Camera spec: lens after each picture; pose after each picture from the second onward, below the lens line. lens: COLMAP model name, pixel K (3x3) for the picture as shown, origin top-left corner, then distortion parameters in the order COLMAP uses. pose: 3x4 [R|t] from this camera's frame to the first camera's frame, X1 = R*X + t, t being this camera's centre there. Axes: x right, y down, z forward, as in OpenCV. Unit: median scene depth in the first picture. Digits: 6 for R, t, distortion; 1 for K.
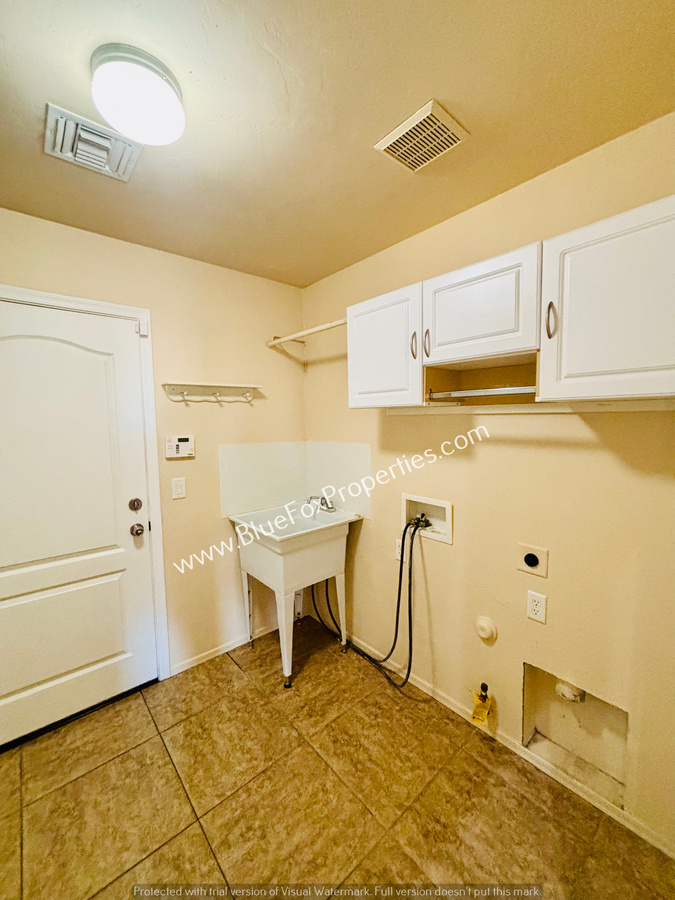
lens RADIAL K [[360.7, 0, 336.0], [0, 360.7, 450.1], [0, 0, 1]] dist [0.001183, -0.000536]
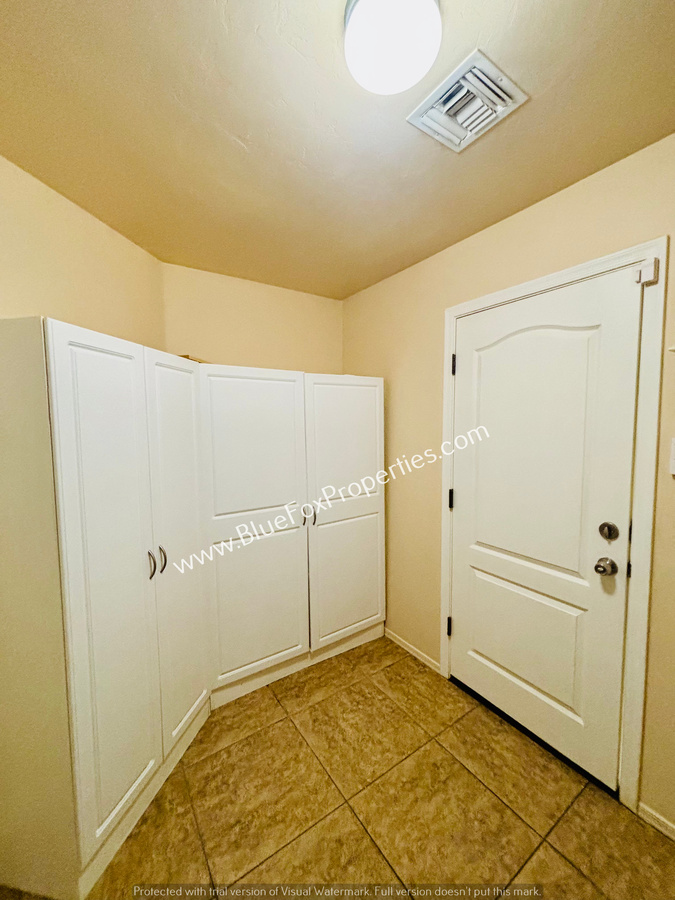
lens RADIAL K [[360.7, 0, 336.9], [0, 360.7, 447.5], [0, 0, 1]] dist [0.001183, -0.000536]
pose [[-0.125182, 0.078712, -0.989006, 0.216014], [-0.074134, 0.993319, 0.088439, -0.038774], [0.989360, 0.084390, -0.118511, 0.571677]]
